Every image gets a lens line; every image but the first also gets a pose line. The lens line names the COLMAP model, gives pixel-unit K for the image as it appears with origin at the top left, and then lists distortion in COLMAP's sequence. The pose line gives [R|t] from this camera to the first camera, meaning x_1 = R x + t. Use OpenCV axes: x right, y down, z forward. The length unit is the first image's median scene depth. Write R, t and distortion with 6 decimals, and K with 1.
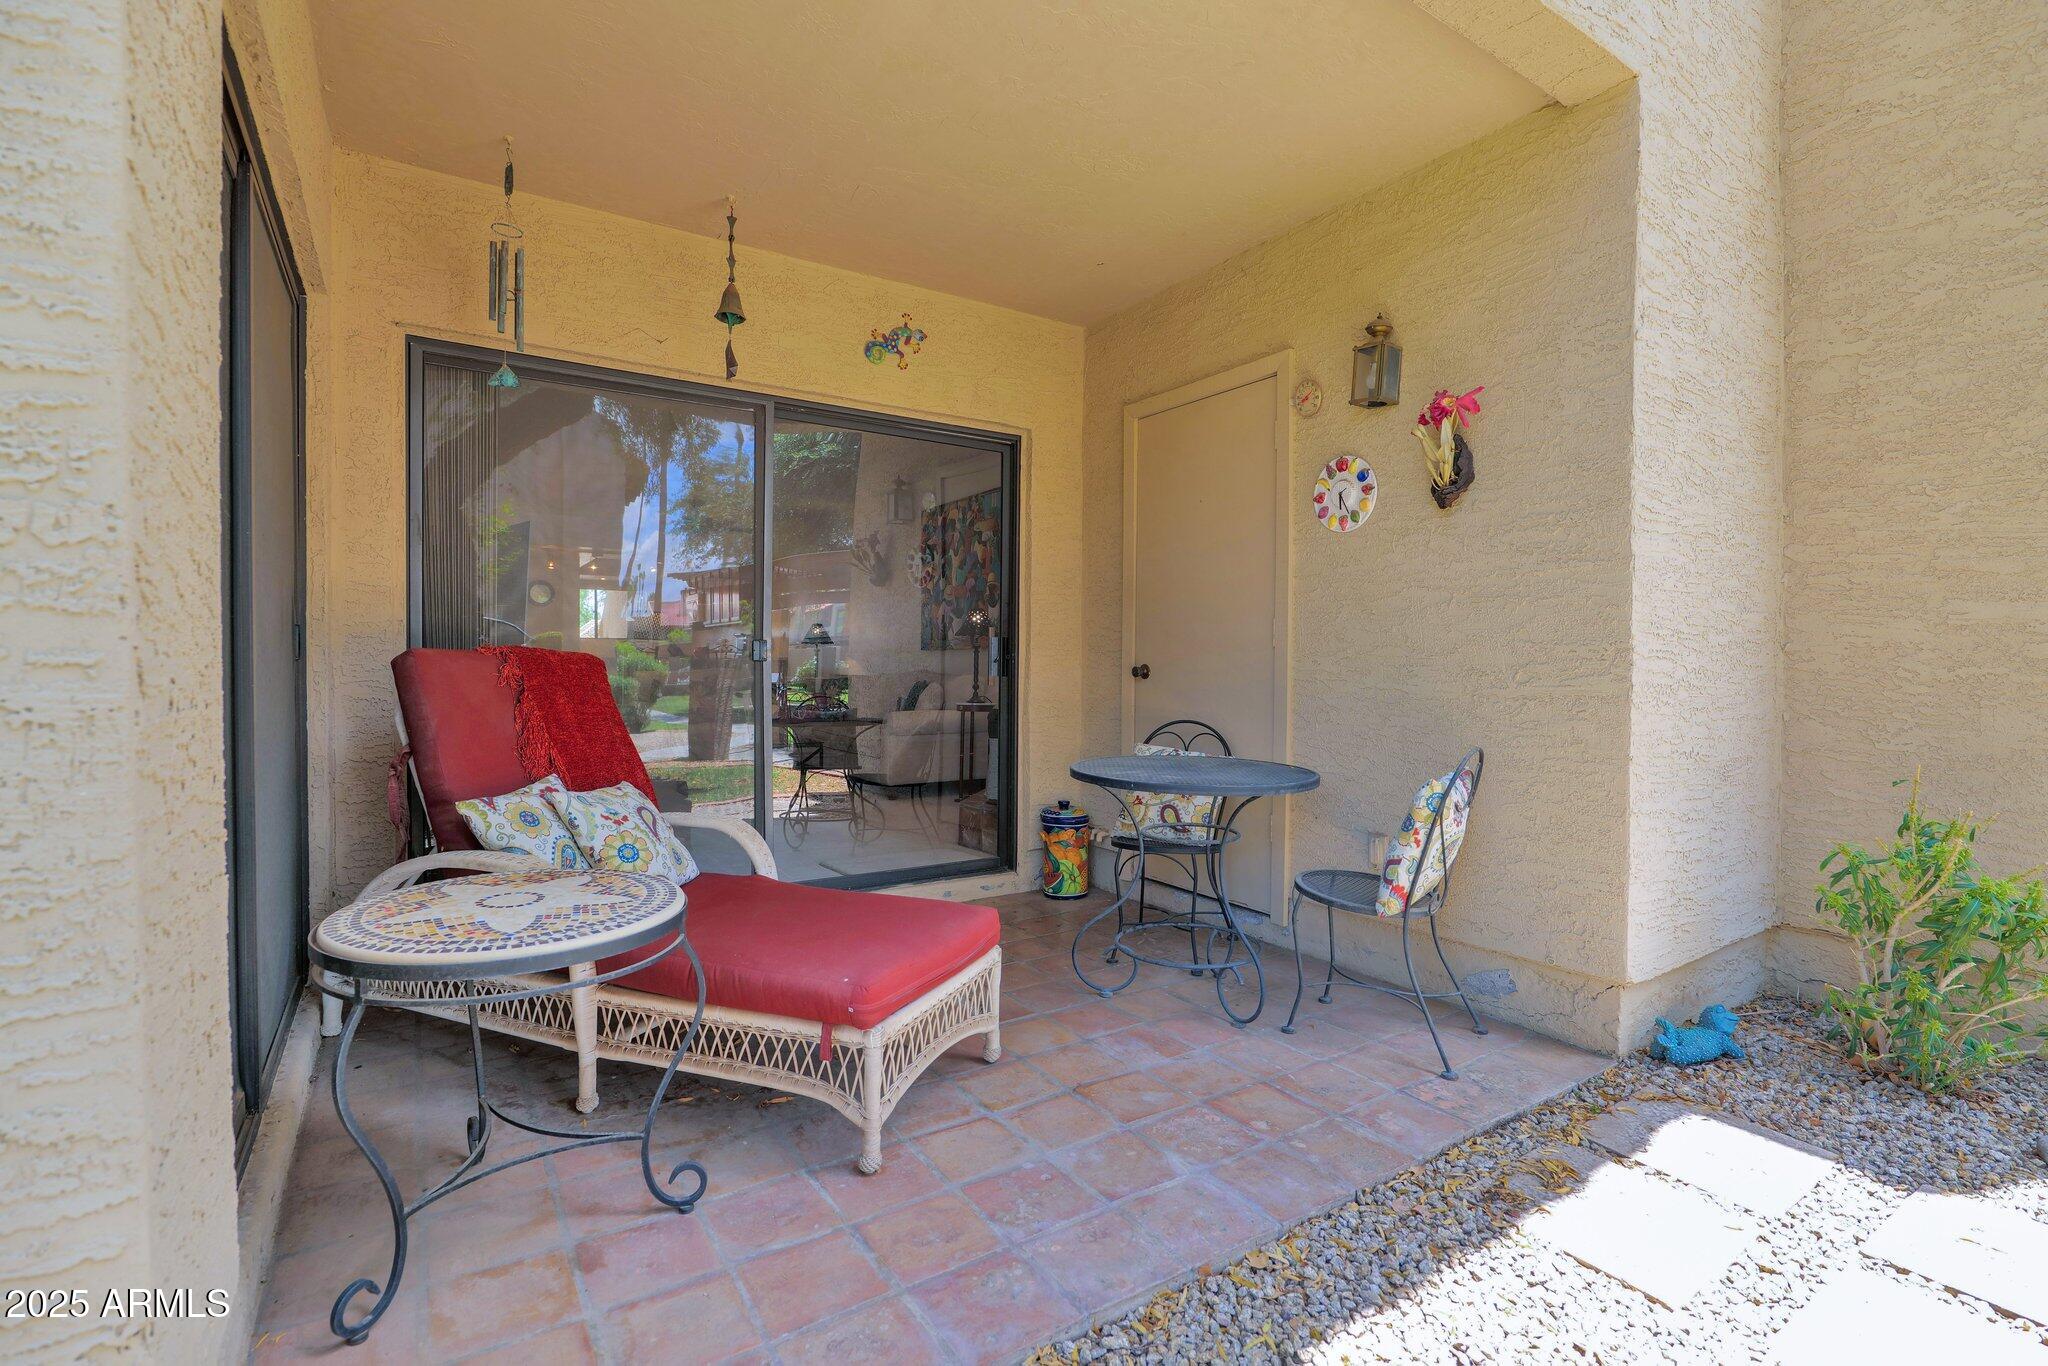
lens RADIAL K [[946.9, 0, 1020.7], [0, 946.9, 681.2], [0, 0, 1]] dist [-0.024305, 0.001818]
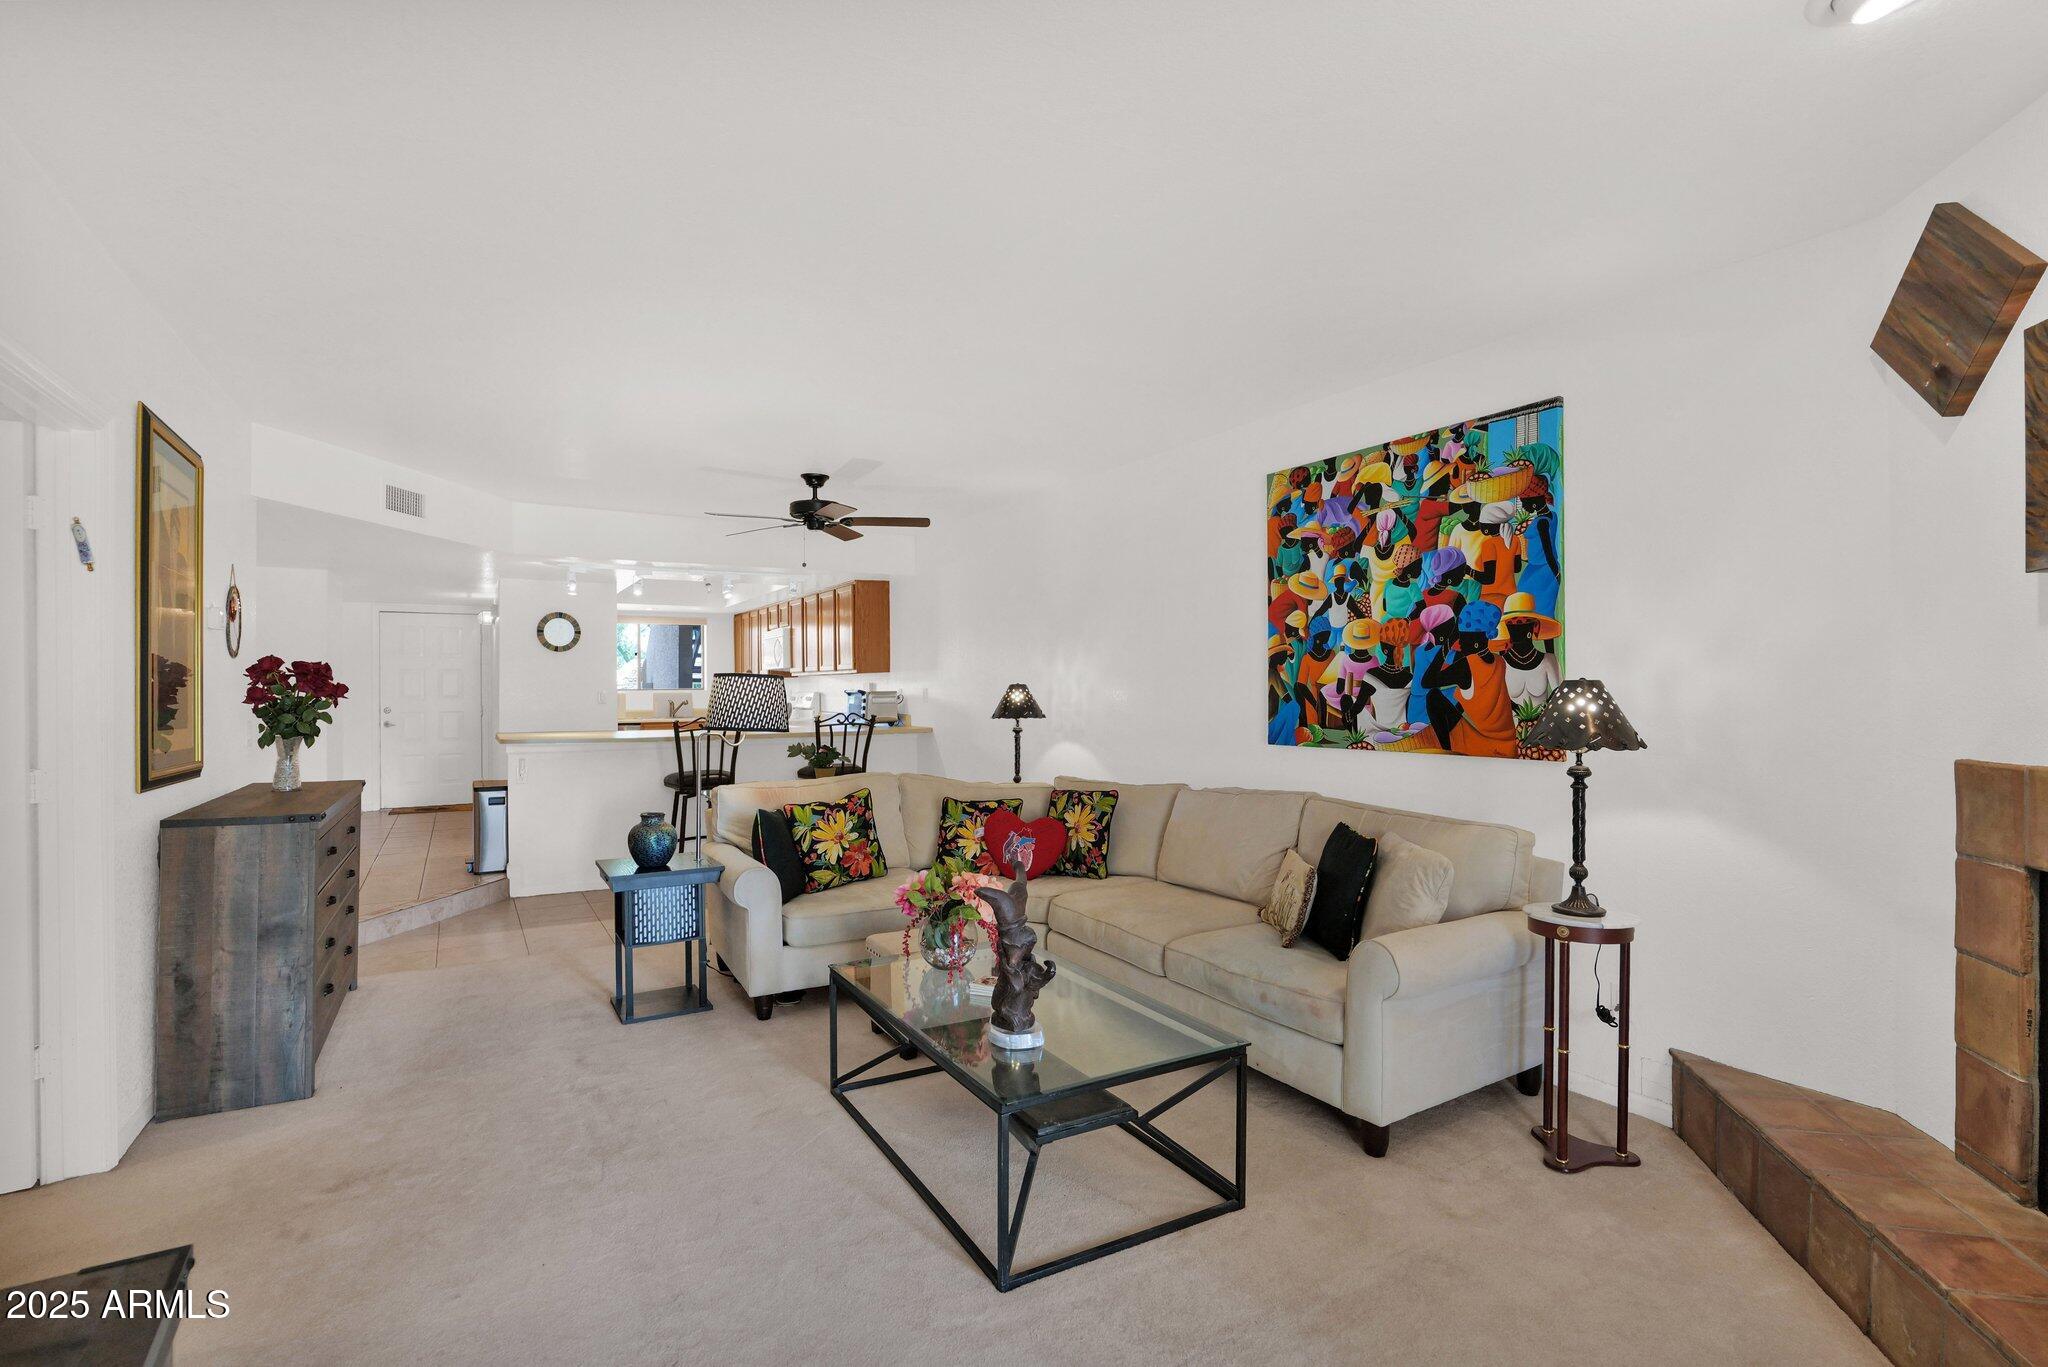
lens RADIAL K [[946.9, 0, 1026.4], [0, 946.9, 688.9], [0, 0, 1]] dist [-0.024305, 0.001818]
pose [[0.999479, -0.007462, -0.031409, -0.237034], [0.007006, 0.999869, -0.014604, -0.060038], [0.031514, 0.014376, 0.999400, 0.513994]]
